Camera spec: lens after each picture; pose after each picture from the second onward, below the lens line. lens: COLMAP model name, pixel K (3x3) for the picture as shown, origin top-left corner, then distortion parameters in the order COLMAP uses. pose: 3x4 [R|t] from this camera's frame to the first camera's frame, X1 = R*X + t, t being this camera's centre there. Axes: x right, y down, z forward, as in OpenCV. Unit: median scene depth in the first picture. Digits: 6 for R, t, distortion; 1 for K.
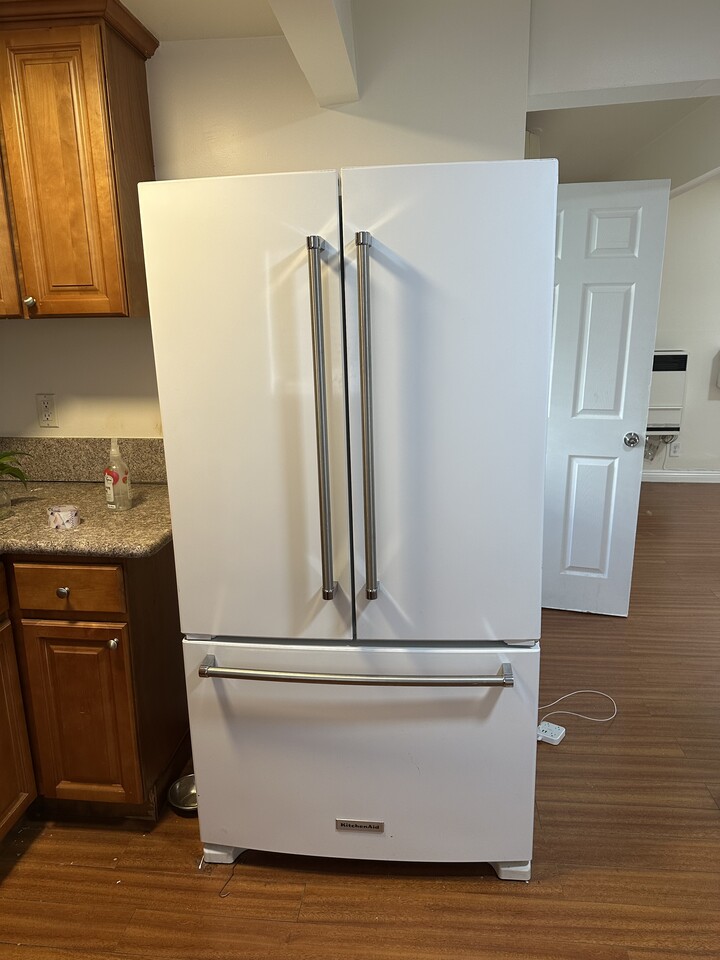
lens RADIAL K [[675.5, 0, 358.1], [0, 675.5, 487.9], [0, 0, 1]] dist [0.000378, -0.003199]
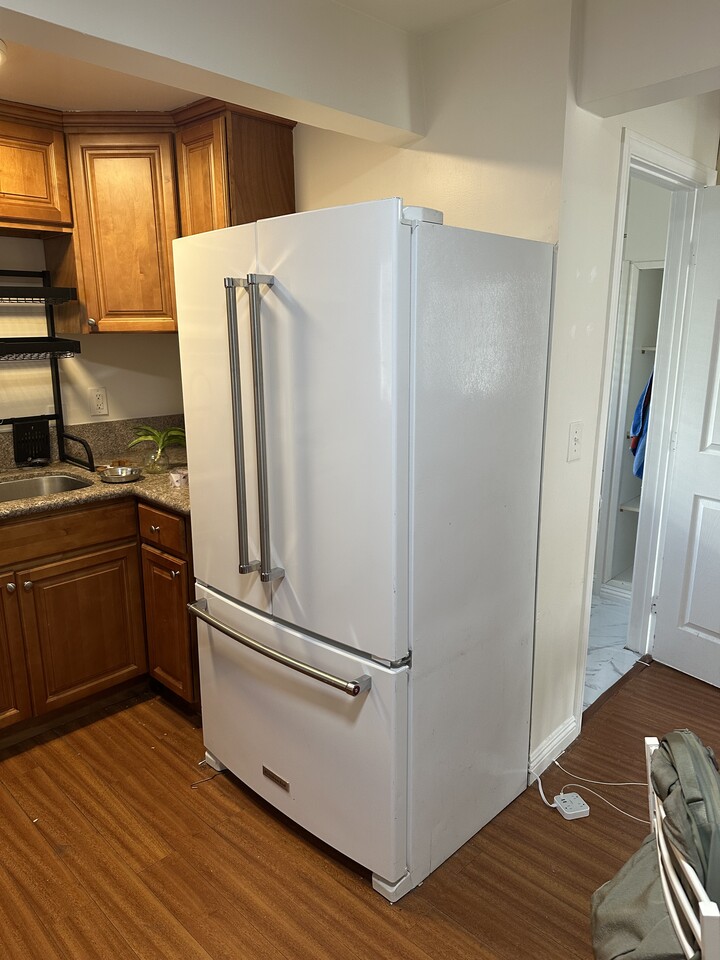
lens RADIAL K [[676.1, 0, 360.0], [0, 676.1, 480.0], [0, 0, 1]] dist [0.002385, -0.003712]
pose [[0.788794, 0.153351, -0.595221, 0.722244], [-0.159317, 0.986292, 0.042977, -0.075052], [0.593652, 0.060929, 0.802412, 0.126522]]
